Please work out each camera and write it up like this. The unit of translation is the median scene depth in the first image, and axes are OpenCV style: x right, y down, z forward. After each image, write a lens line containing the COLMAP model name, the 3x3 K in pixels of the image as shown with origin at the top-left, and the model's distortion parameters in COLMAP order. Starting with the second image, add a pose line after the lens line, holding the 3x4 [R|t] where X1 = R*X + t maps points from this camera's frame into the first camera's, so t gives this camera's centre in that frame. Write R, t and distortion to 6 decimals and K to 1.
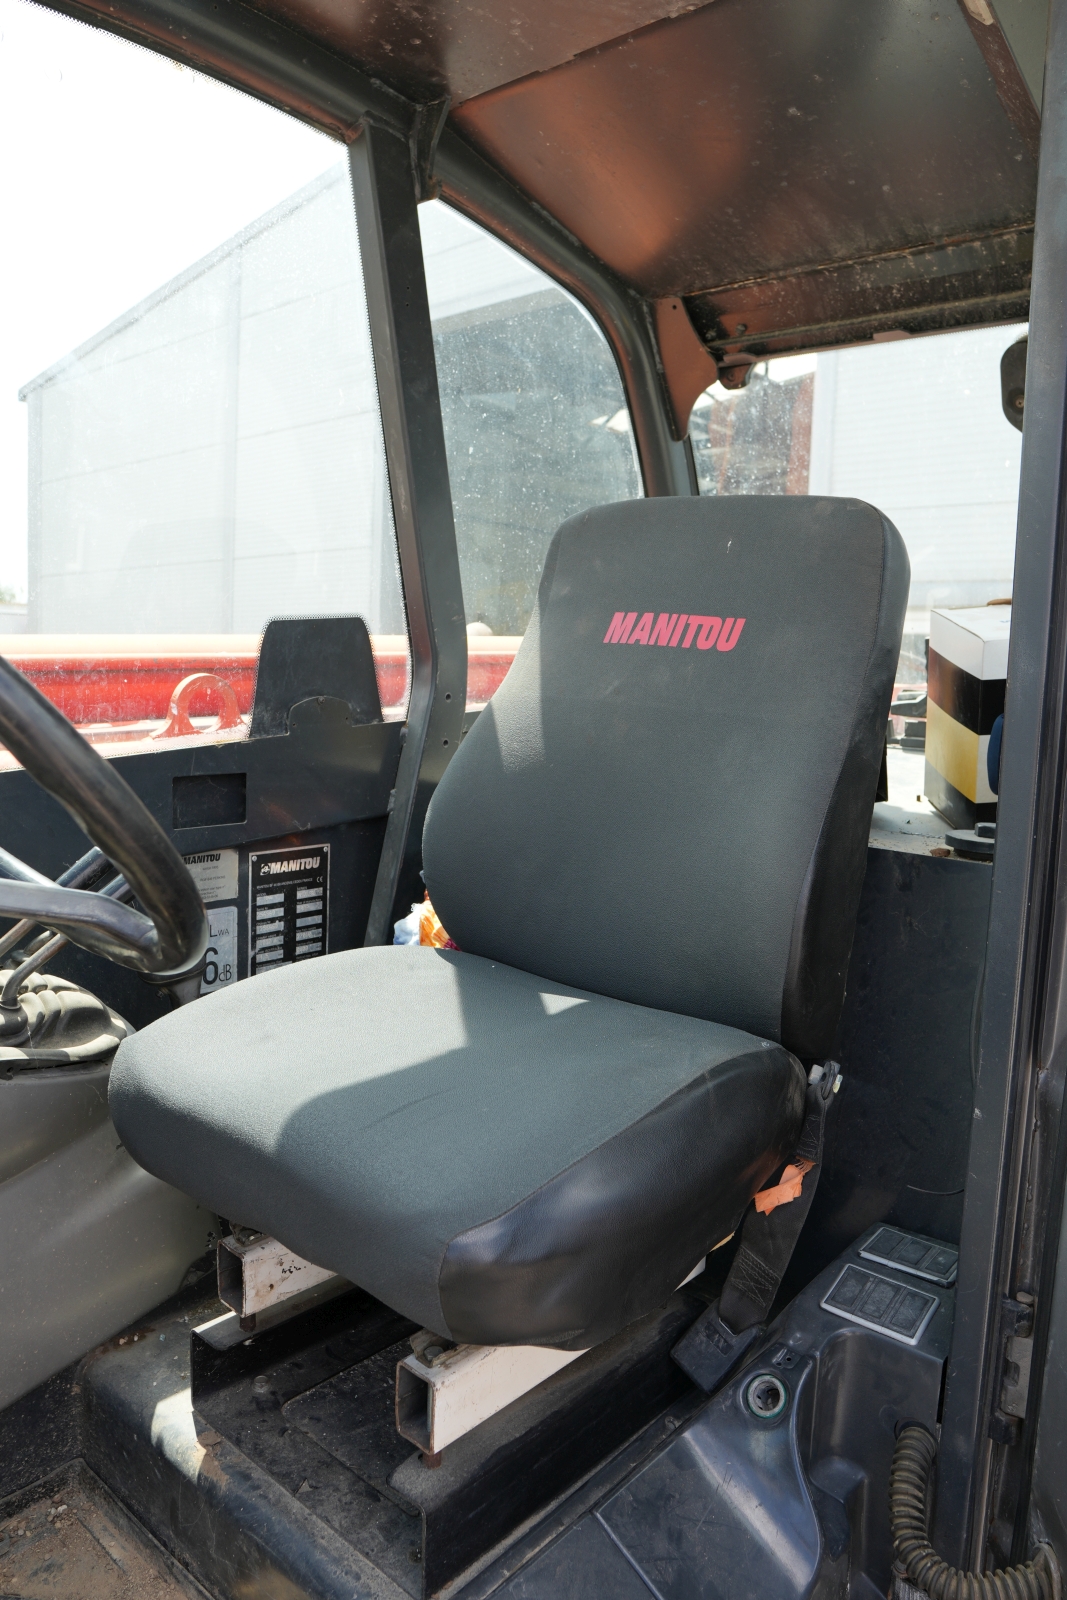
lens RADIAL K [[1131.3, 0, 537.1], [0, 1131.3, 801.4], [0, 0, 1]] dist [-0.109705, 0.070133]
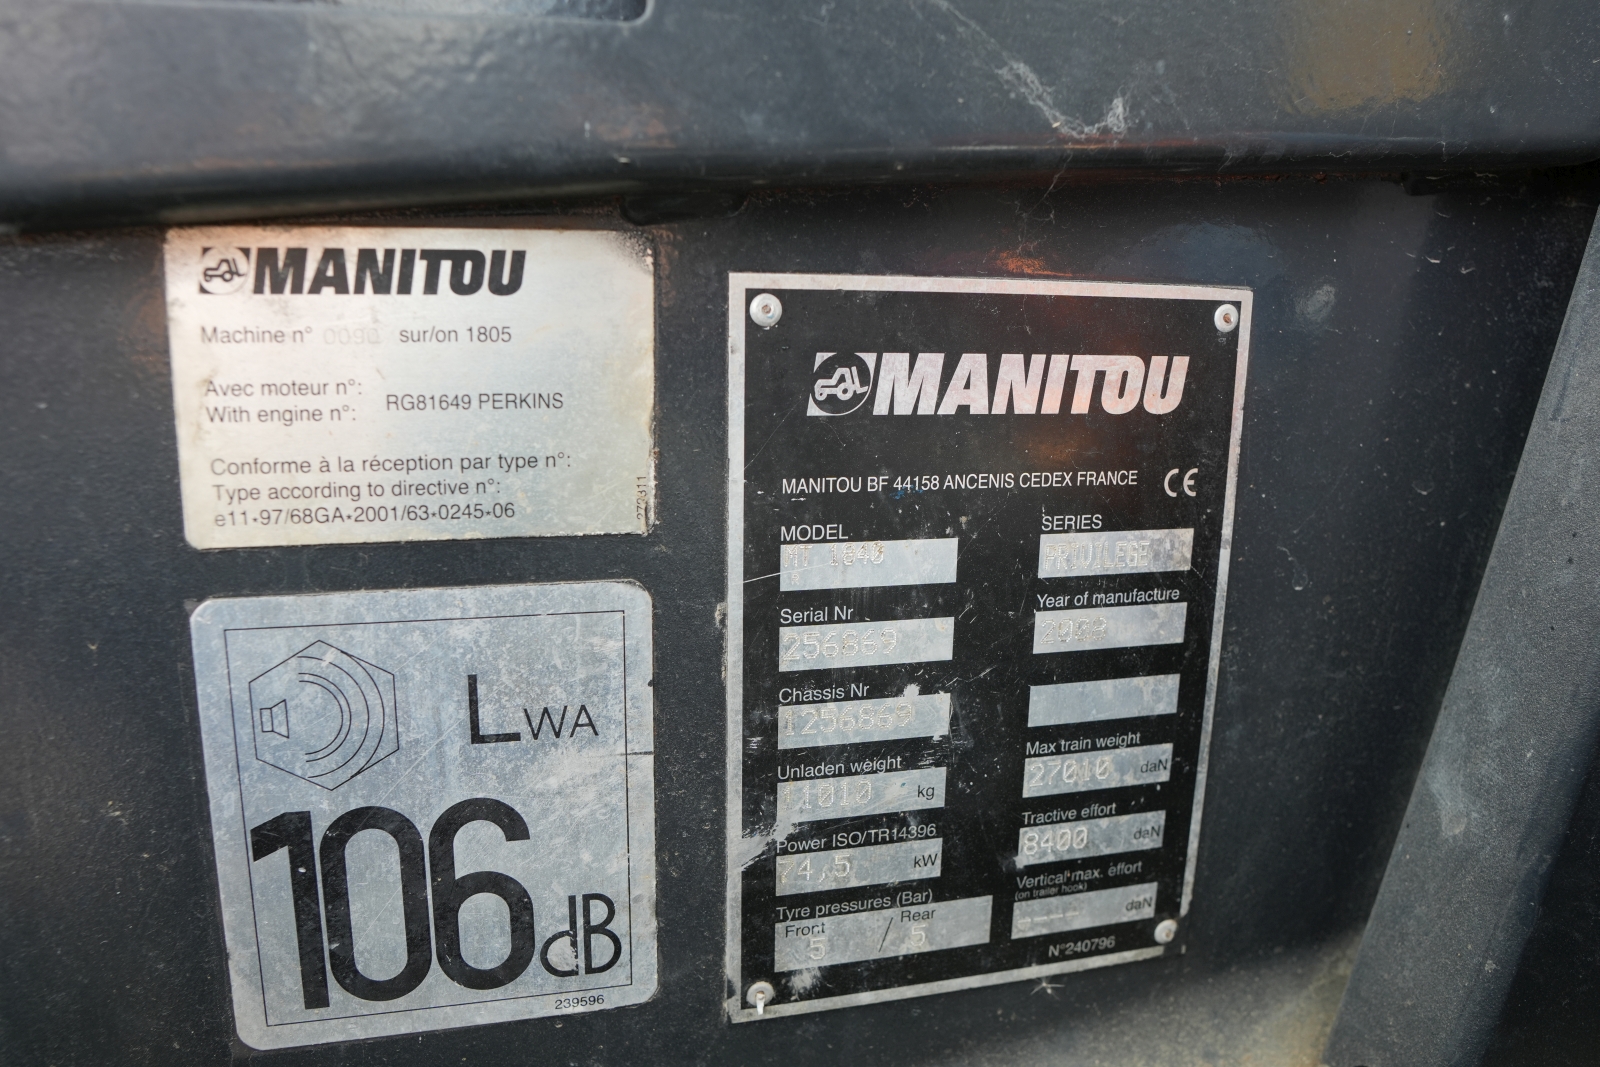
lens RADIAL K [[1131.3, 0, 797.3], [0, 1131.3, 537.6], [0, 0, 1]] dist [-0.109705, 0.070133]
pose [[0.828941, 0.083071, -0.553132, -0.155029], [-0.050910, 0.996011, 0.073288, 0.073413], [0.557014, -0.032592, 0.829863, 0.879346]]
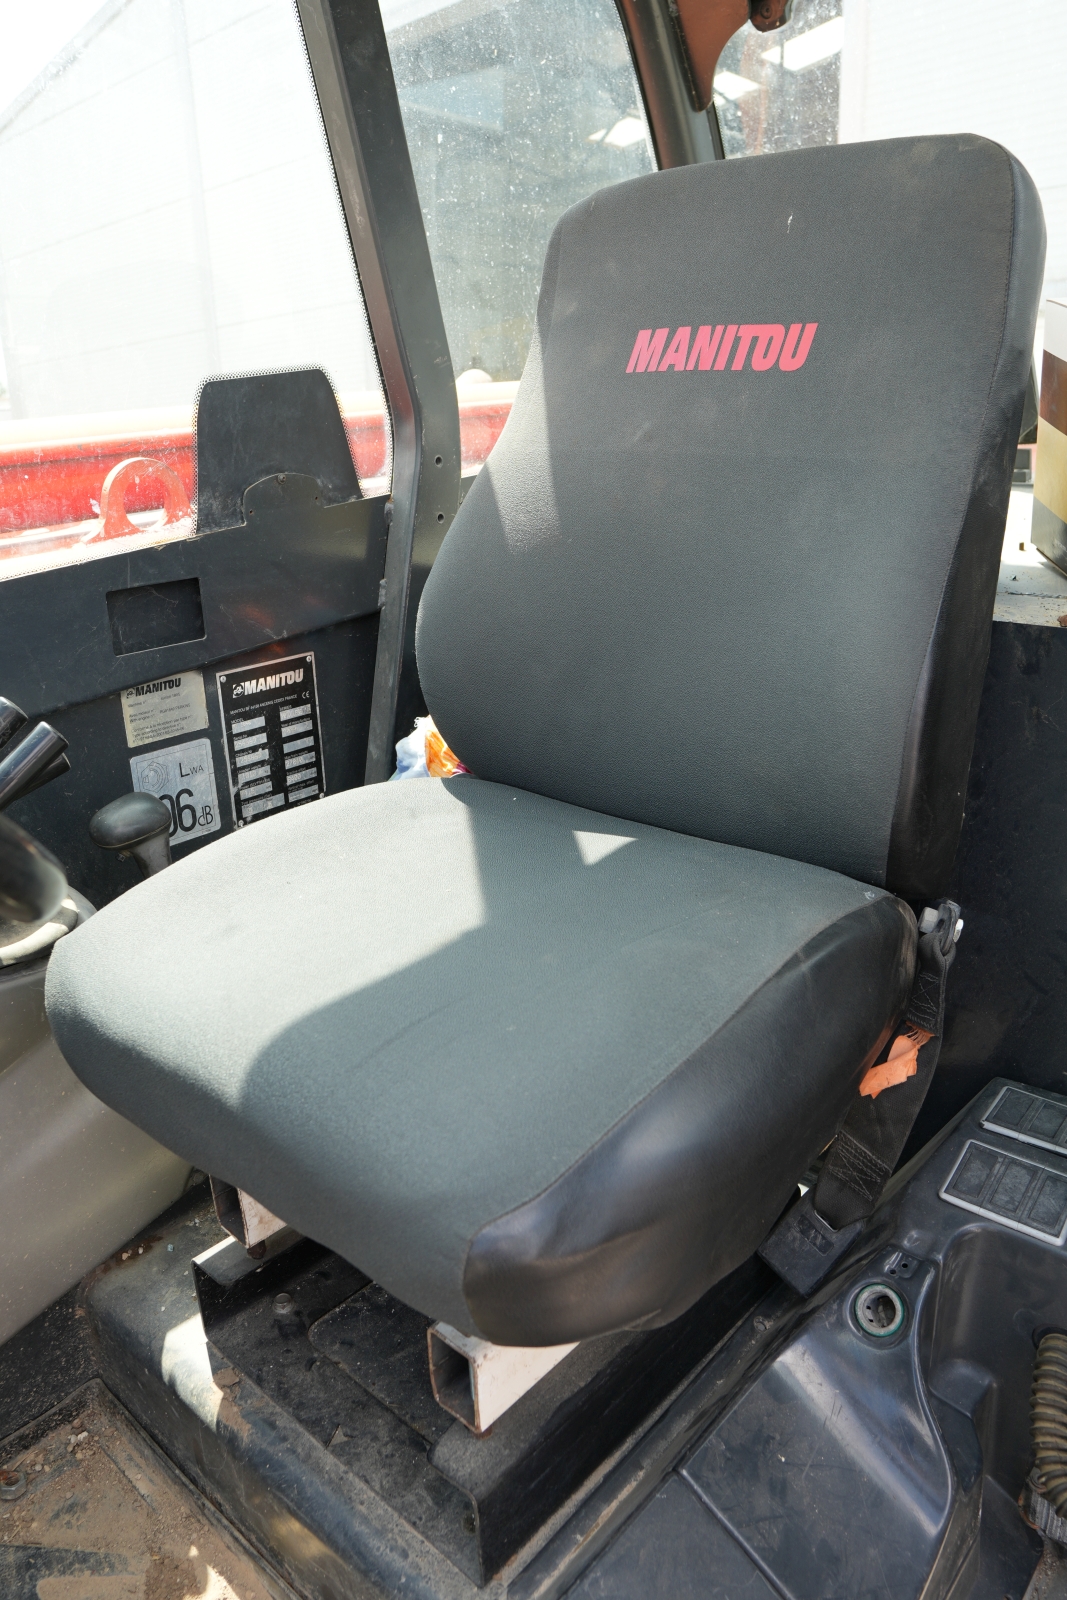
lens RADIAL K [[1131.3, 0, 528.6], [0, 1131.3, 799.3], [0, 0, 1]] dist [-0.109705, 0.070133]
pose [[0.996787, -0.068192, -0.042026, 0.004298], [0.075426, 0.975680, 0.205815, -0.016870], [0.026969, -0.208324, 0.977688, 0.174516]]
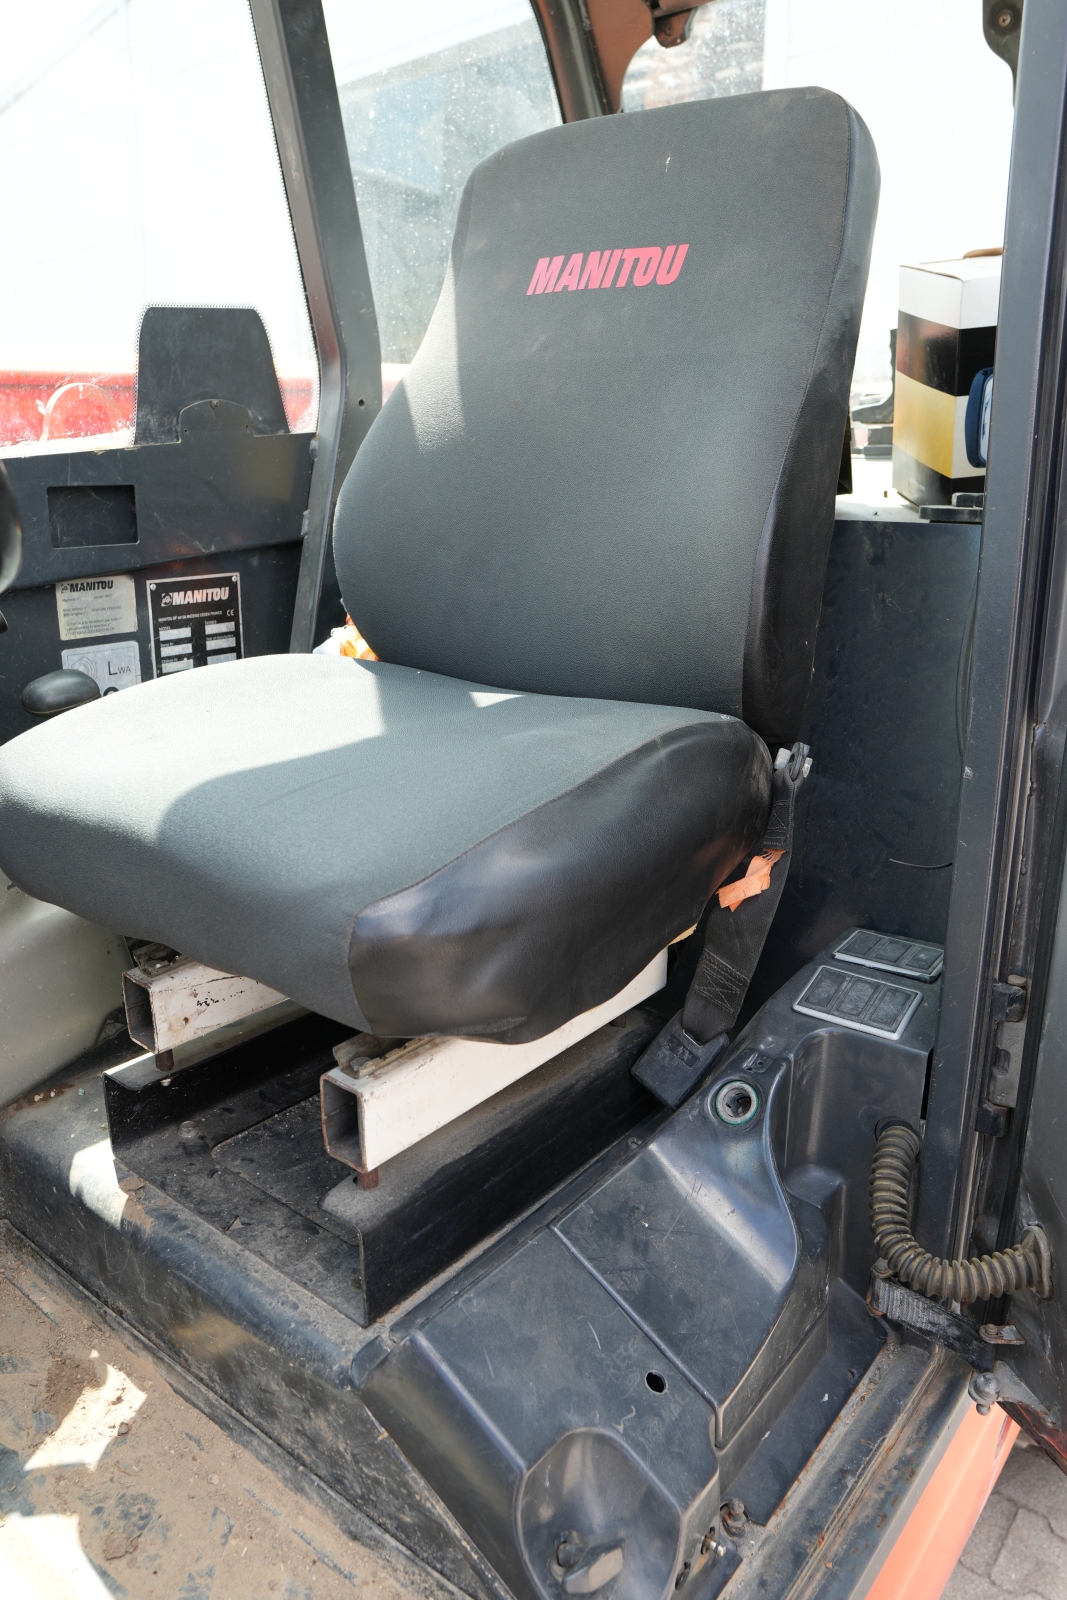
lens RADIAL K [[1131.3, 0, 535.4], [0, 1131.3, 799.2], [0, 0, 1]] dist [-0.109705, 0.070133]
pose [[0.998250, -0.049258, 0.032734, 0.015840], [0.043483, 0.986431, 0.158315, 0.092206], [-0.040088, -0.156615, 0.986846, 0.085764]]
